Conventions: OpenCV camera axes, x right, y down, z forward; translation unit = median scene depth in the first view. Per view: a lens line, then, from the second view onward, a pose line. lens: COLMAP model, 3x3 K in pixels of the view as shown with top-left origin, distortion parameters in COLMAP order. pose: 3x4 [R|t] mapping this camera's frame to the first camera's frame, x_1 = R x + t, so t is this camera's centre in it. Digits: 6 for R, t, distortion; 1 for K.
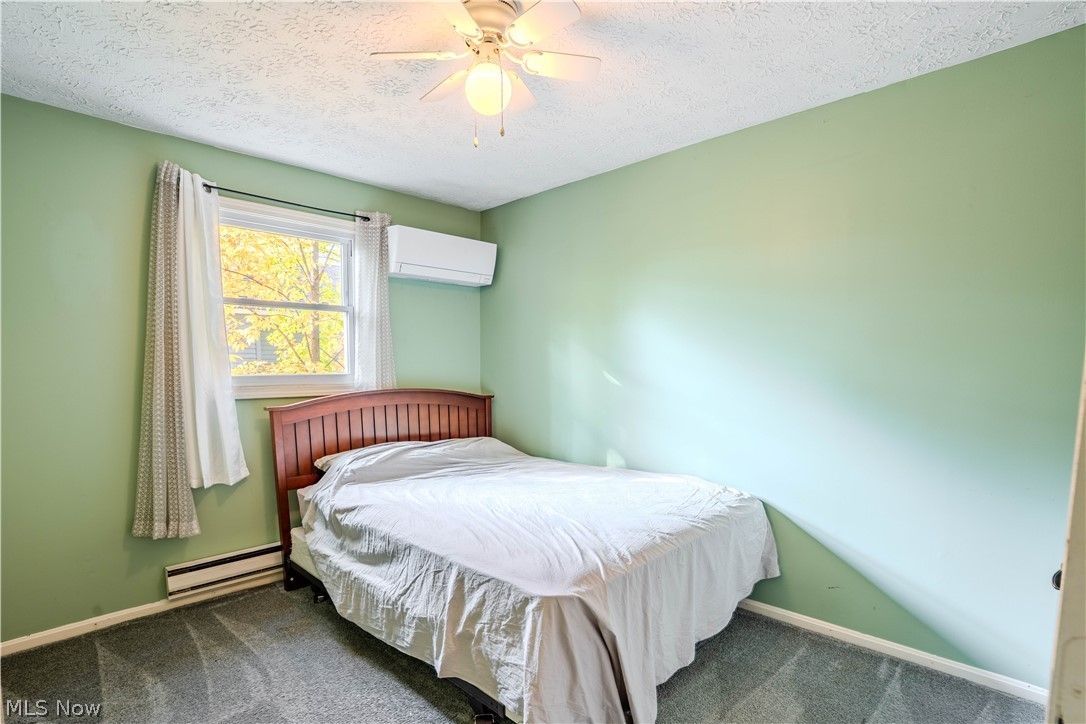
lens RADIAL K [[501.9, 0, 543.0], [0, 501.9, 362.0], [0, 0, 1]] dist [-0.069880, 0.026775]
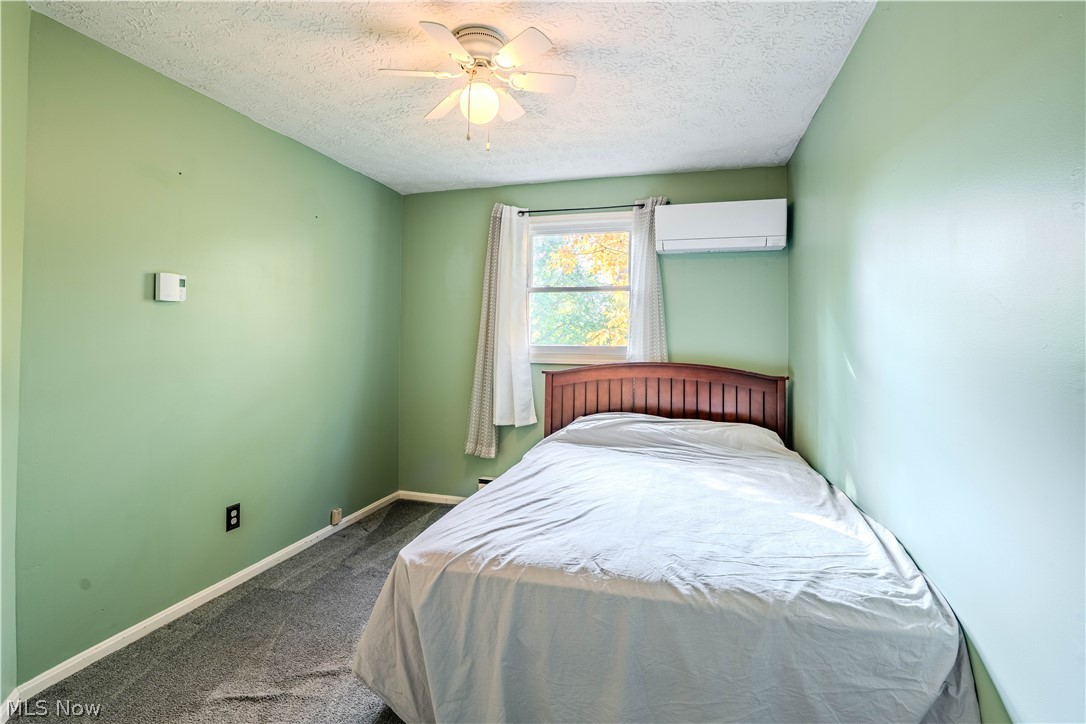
lens RADIAL K [[489.2, 0, 543.5], [0, 489.2, 272.4], [0, 0, 1]] dist [-0.002741, -0.000462]
pose [[0.522611, -0.100261, -0.846655, 0.517917], [-0.002075, 0.992909, -0.118861, -0.010944], [0.852569, 0.063875, 0.518697, 0.290911]]
